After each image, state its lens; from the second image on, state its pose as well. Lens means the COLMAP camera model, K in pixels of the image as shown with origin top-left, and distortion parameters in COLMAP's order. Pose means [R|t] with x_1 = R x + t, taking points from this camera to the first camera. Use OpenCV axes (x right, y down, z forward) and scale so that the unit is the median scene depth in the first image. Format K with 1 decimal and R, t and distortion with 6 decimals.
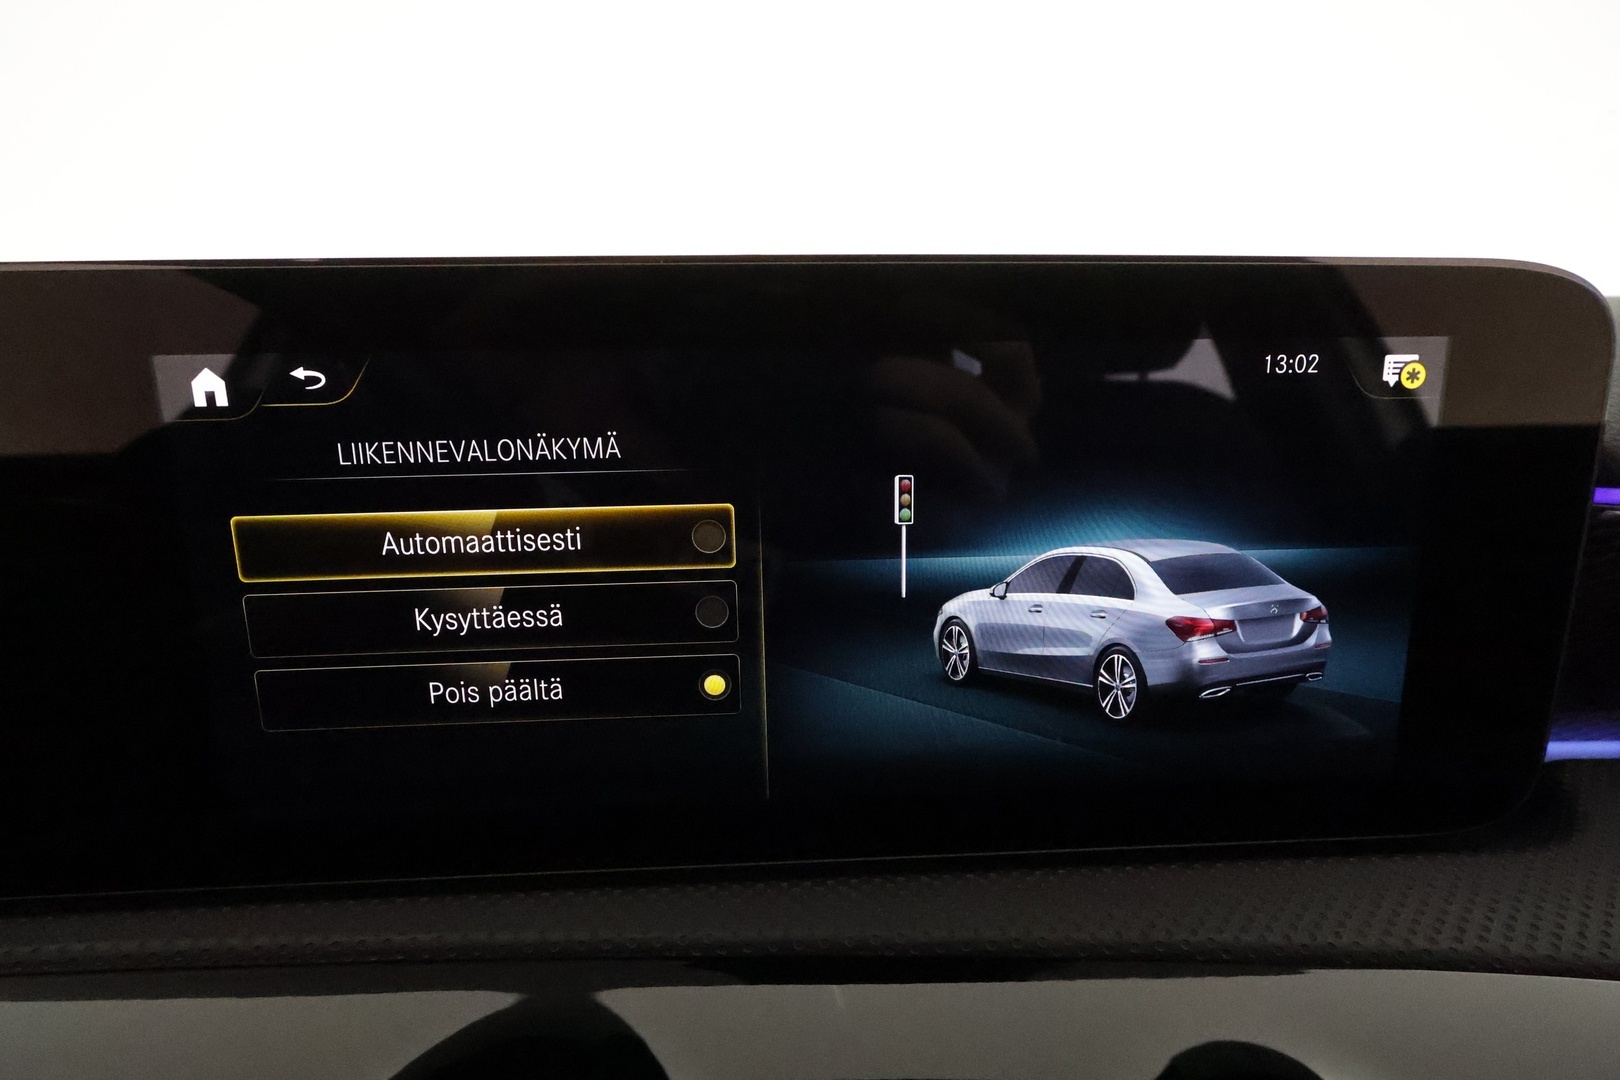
lens RADIAL K [[744.6, 0, 751.0], [0, 744.6, 540.9], [0, 0, 1]] dist [0.012788, 0.001591]
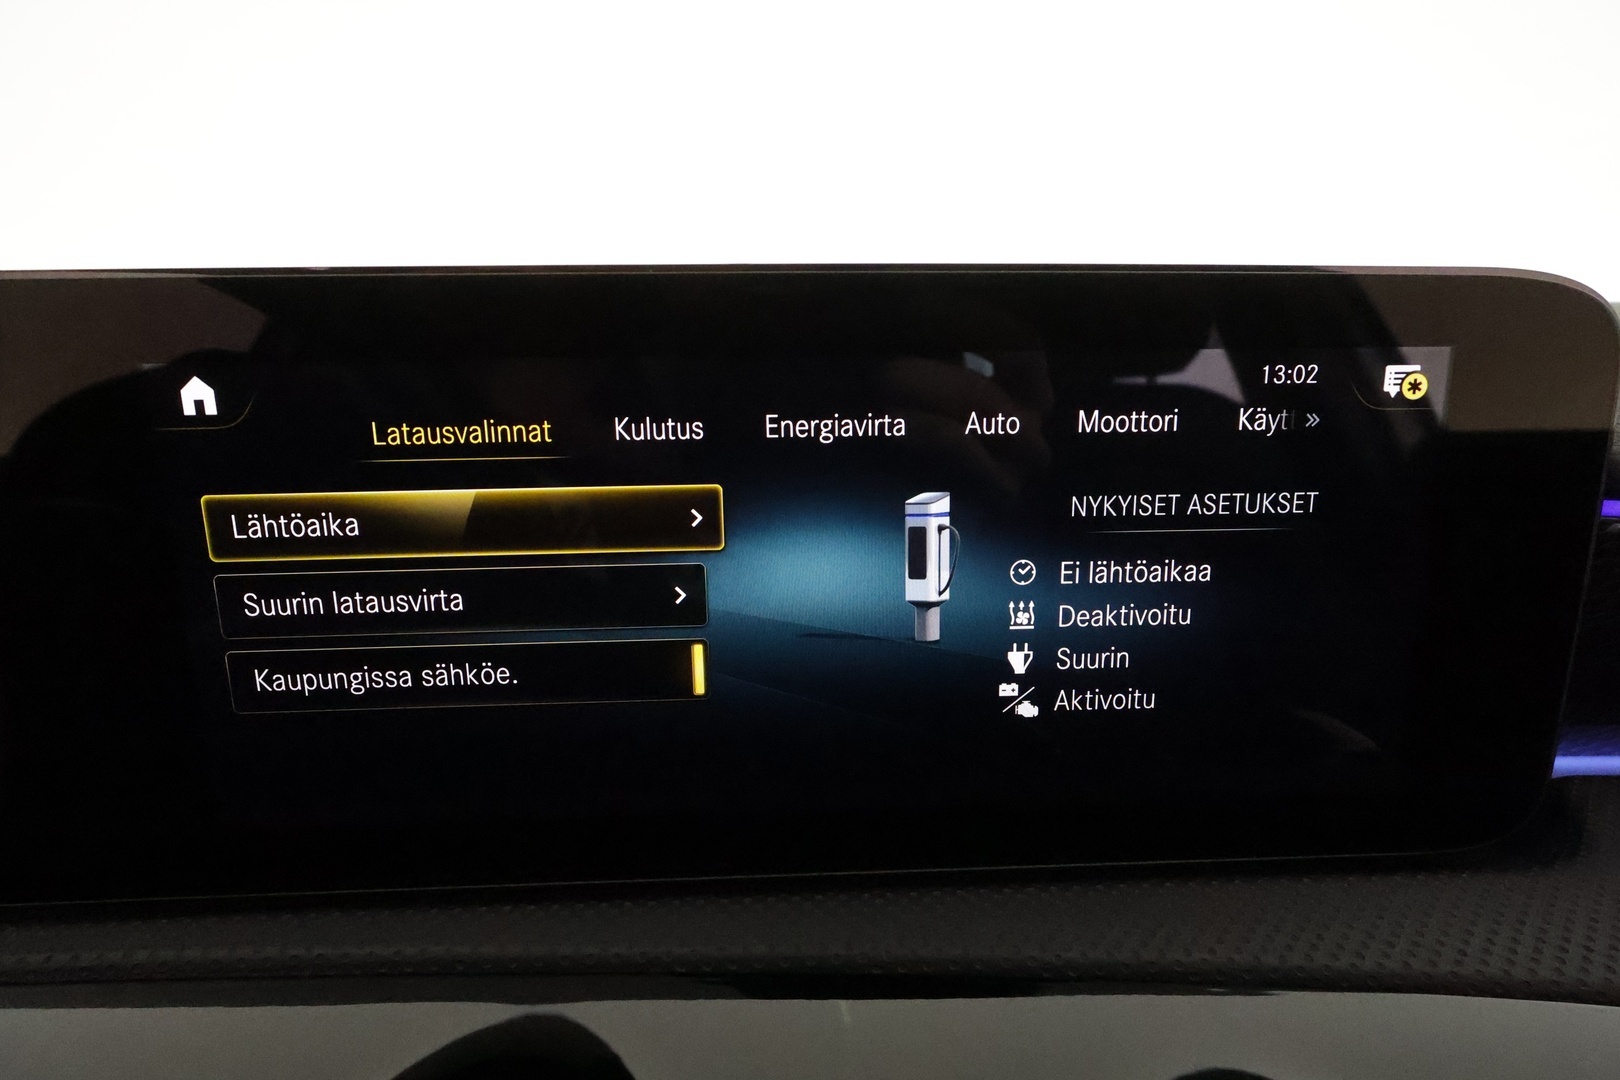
lens RADIAL K [[744.6, 0, 864.3], [0, 744.6, 540.4], [0, 0, 1]] dist [0.012788, 0.001591]
pose [[0.999863, 0.004342, -0.015960, 0.176815], [-0.004527, 0.999923, -0.011522, -0.003326], [0.015909, 0.011592, 0.999806, 0.009077]]
